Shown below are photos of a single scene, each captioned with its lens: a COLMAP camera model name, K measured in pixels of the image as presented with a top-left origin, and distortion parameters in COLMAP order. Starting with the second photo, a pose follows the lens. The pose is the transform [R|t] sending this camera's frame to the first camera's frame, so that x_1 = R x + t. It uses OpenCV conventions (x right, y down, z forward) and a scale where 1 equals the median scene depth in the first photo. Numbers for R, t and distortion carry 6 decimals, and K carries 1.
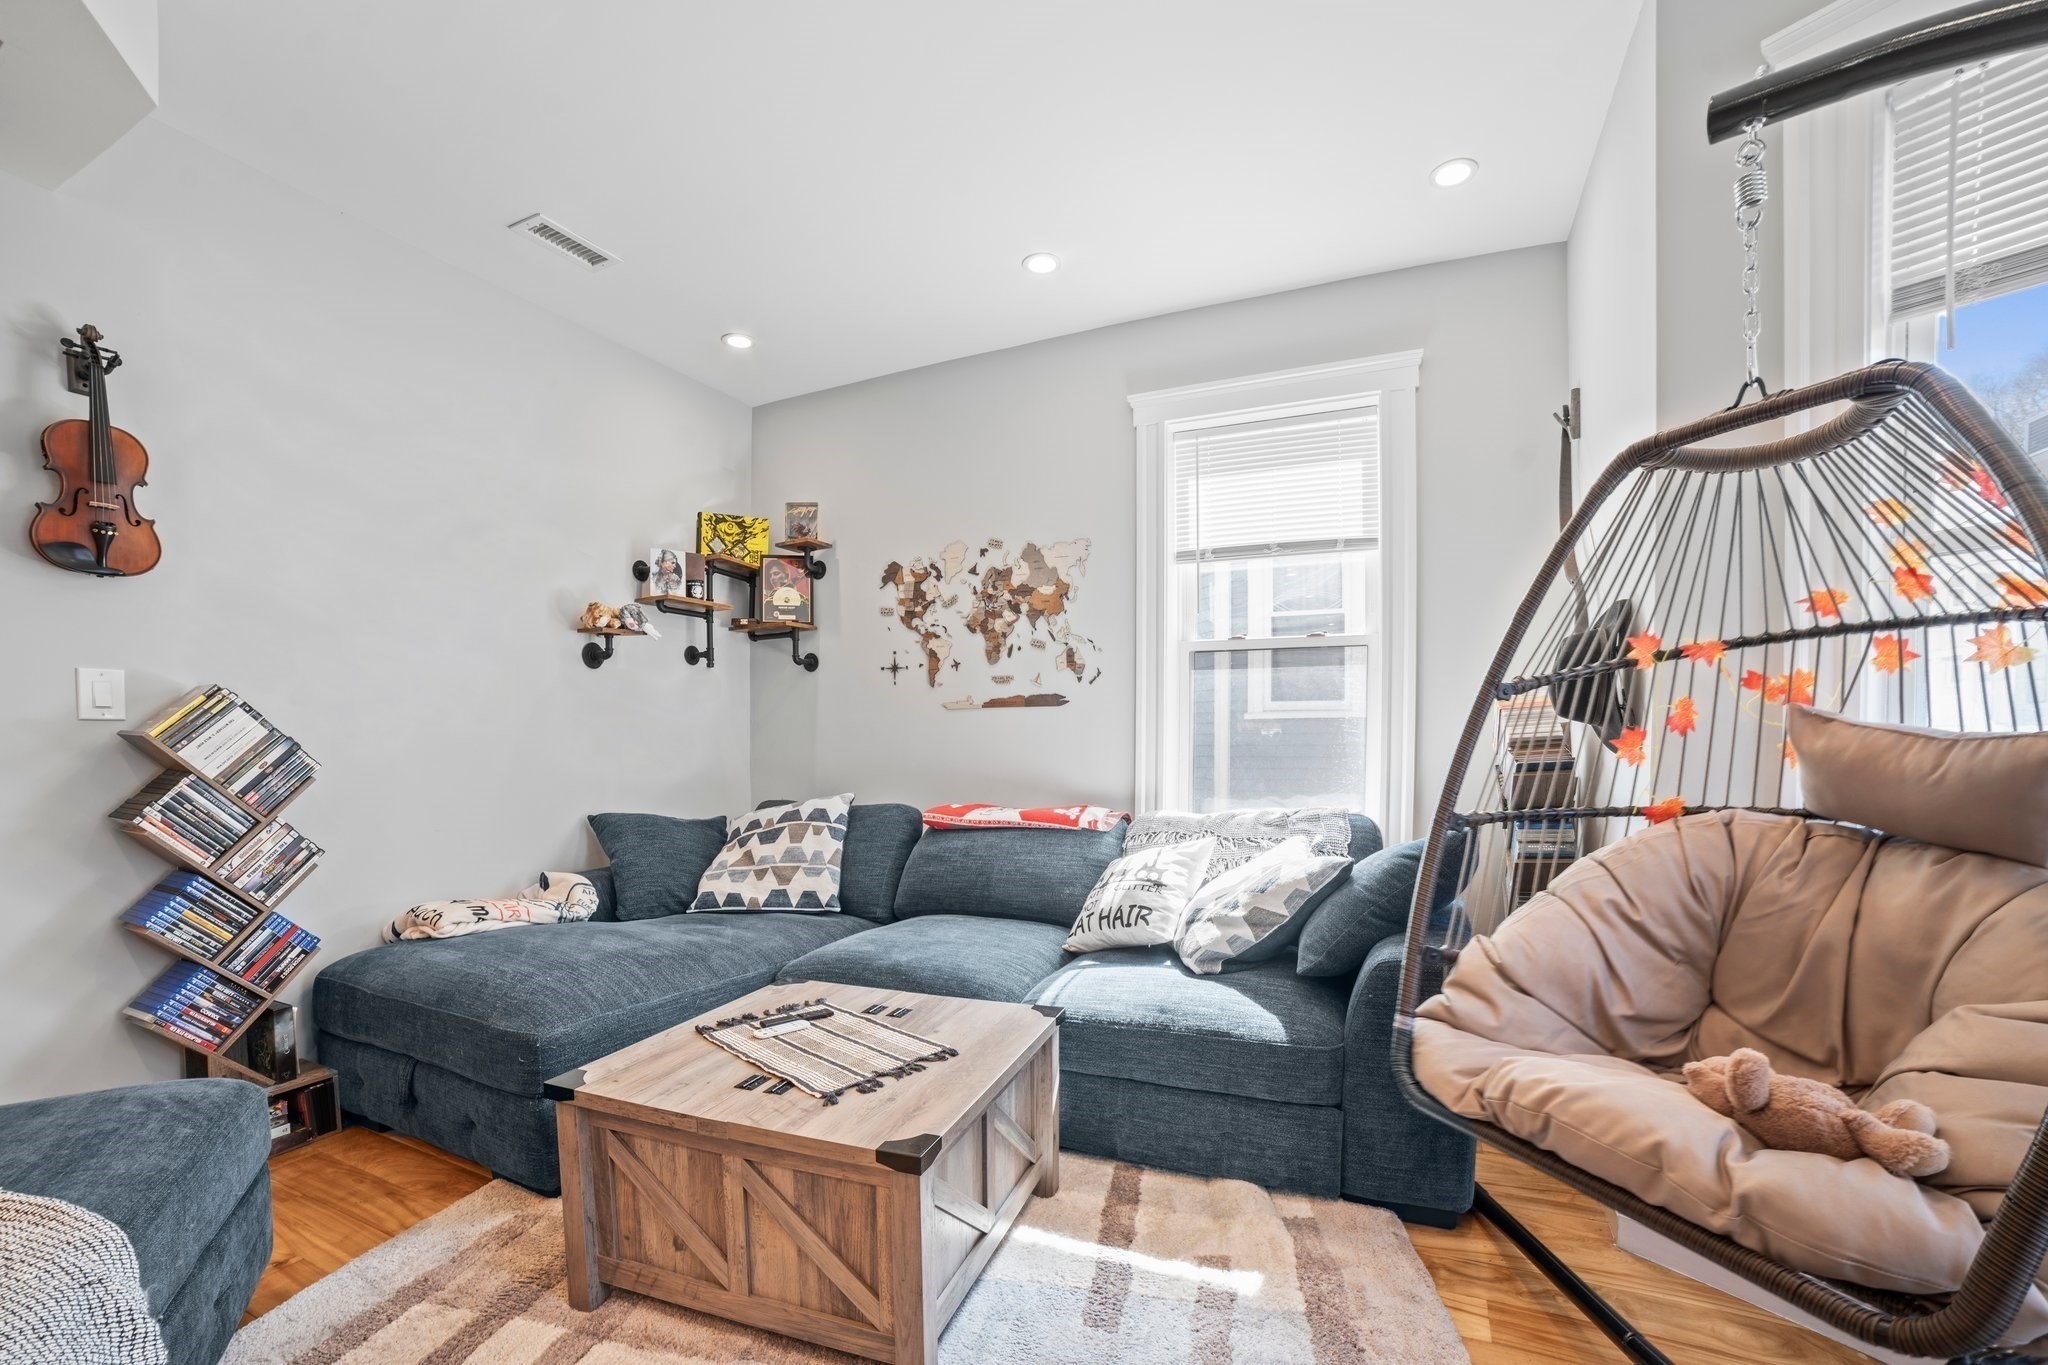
lens RADIAL K [[872.4, 0, 978.7], [0, 872.4, 776.2], [0, 0, 1]] dist [-0.104410, 0.038374]
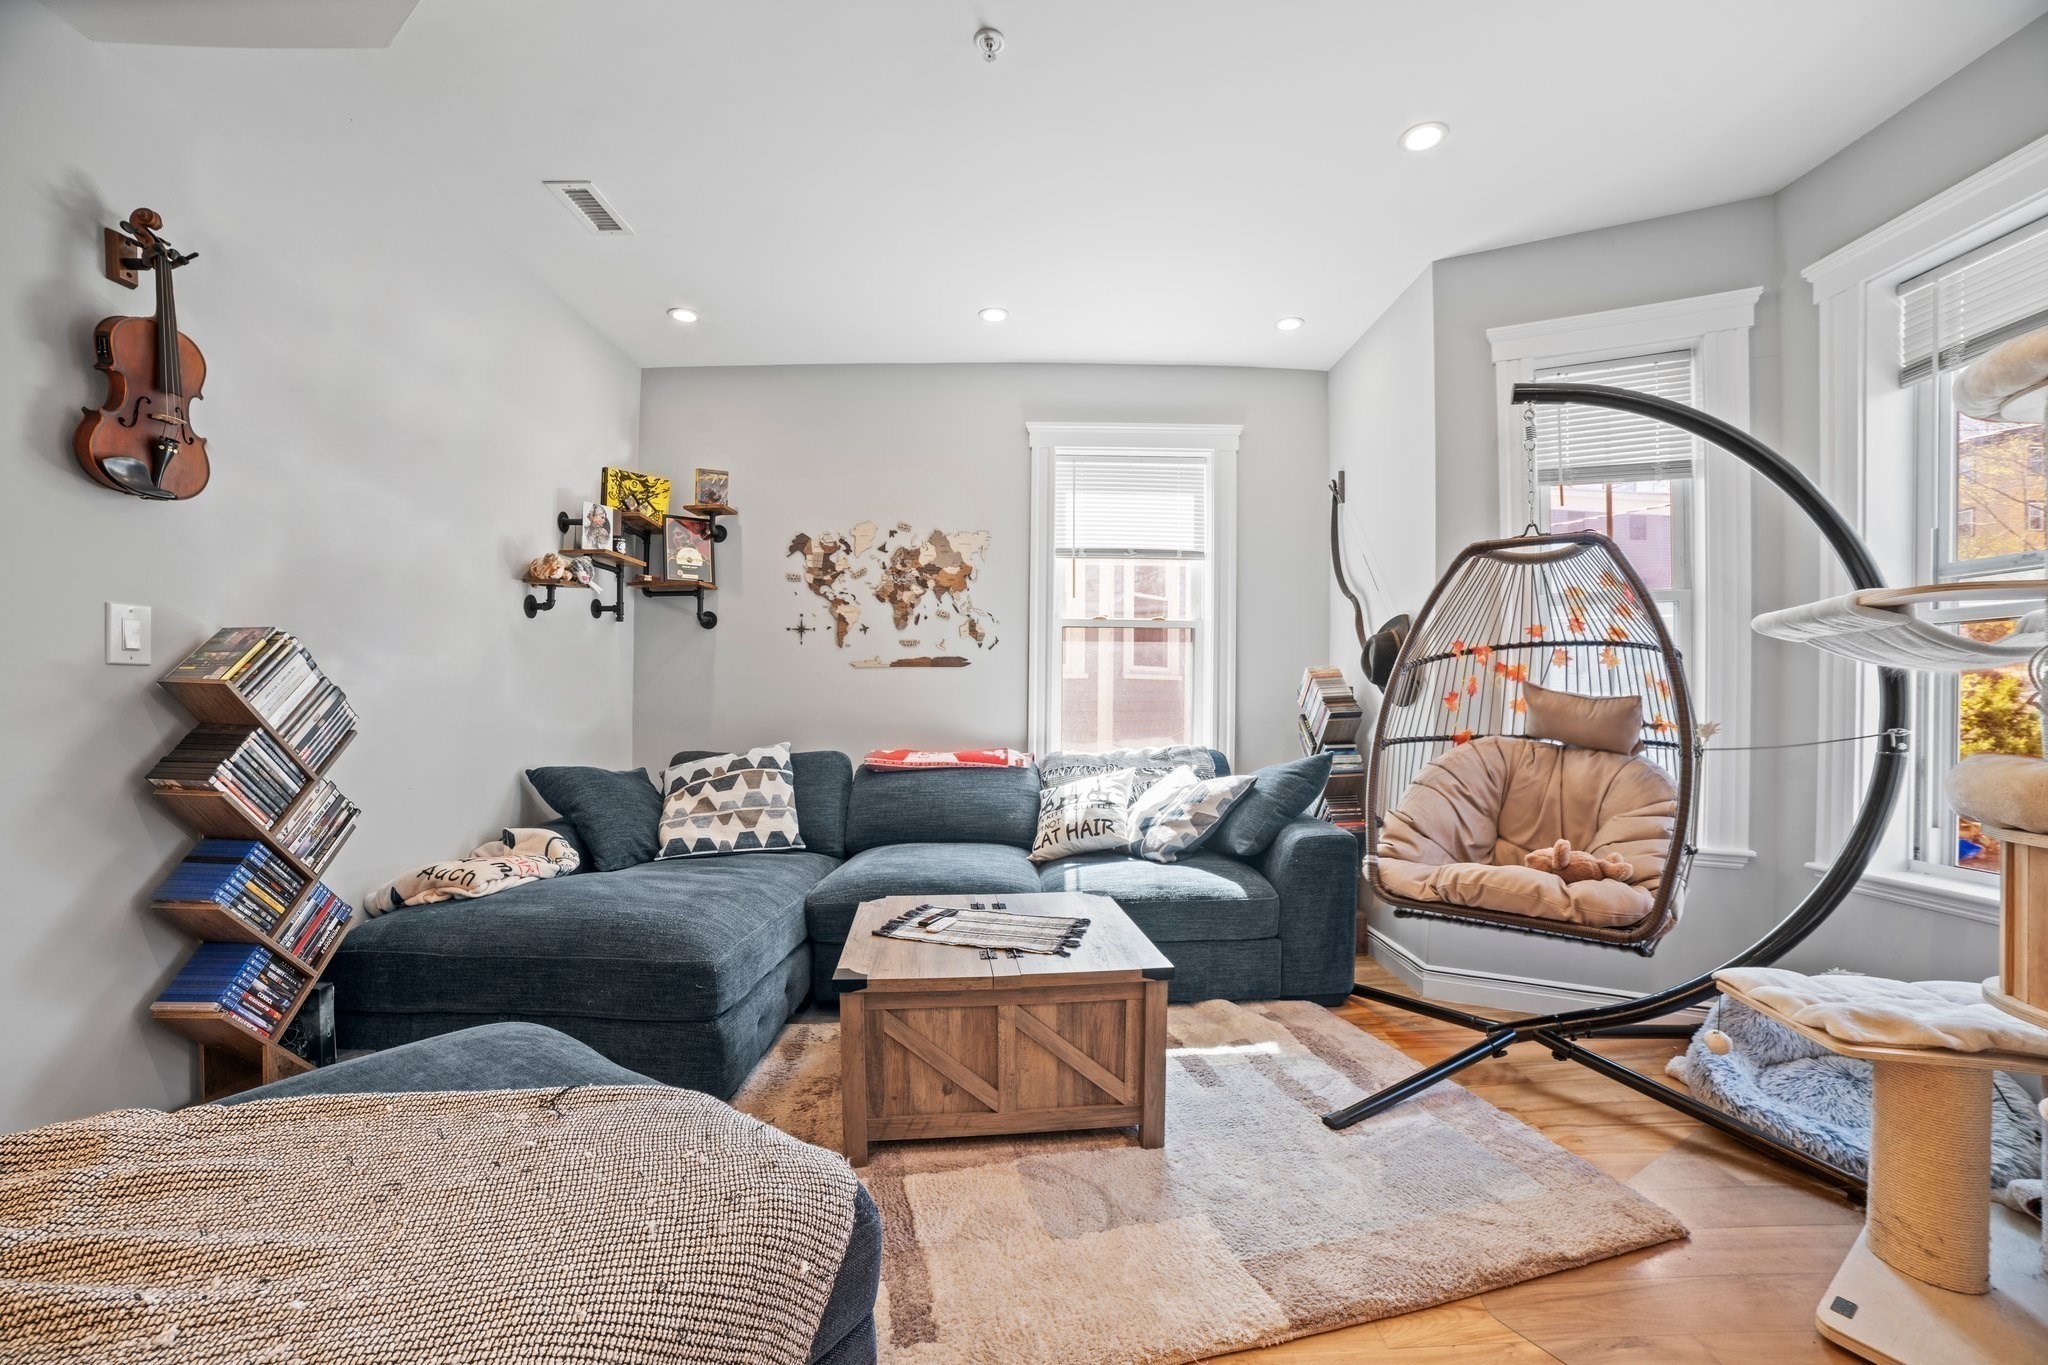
lens RADIAL K [[837.7, 0, 1034.6], [0, 837.7, 701.8], [0, 0, 1]] dist [-0.097759, 0.034048]
pose [[0.896598, 0.002521, 0.442838, -0.534936], [0.011722, 0.999498, -0.029423, 0.004273], [-0.442690, 0.031572, 0.896119, -0.132191]]
